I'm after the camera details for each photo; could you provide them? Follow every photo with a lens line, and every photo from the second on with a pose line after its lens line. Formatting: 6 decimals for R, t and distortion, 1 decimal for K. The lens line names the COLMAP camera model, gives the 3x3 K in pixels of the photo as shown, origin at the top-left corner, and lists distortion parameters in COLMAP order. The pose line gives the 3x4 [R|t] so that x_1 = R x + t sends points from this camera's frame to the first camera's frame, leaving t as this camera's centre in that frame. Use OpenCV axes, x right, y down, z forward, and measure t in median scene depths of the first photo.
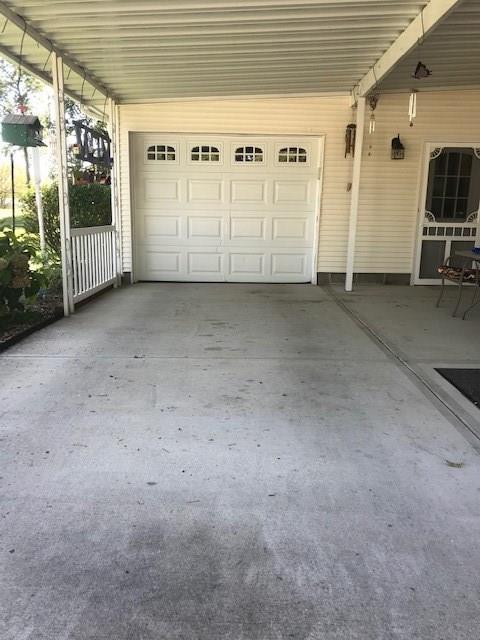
lens RADIAL K [[525.5, 0, 240.0], [0, 525.5, 320.0], [0, 0, 1]] dist [-0.010541, -0.001352]
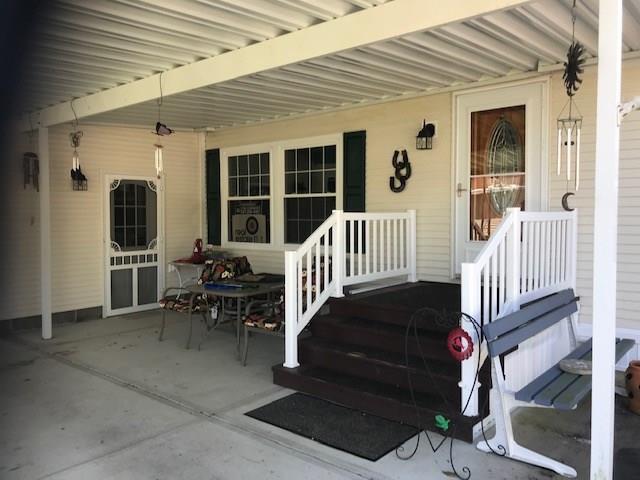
lens RADIAL K [[525.5, 0, 320.0], [0, 525.5, 240.0], [0, 0, 1]] dist [-0.010541, -0.001352]
pose [[0.620414, -0.056049, 0.782269, -0.175566], [0.168612, 0.983651, -0.063247, -0.082214], [-0.765935, 0.171139, 0.619722, 0.088156]]
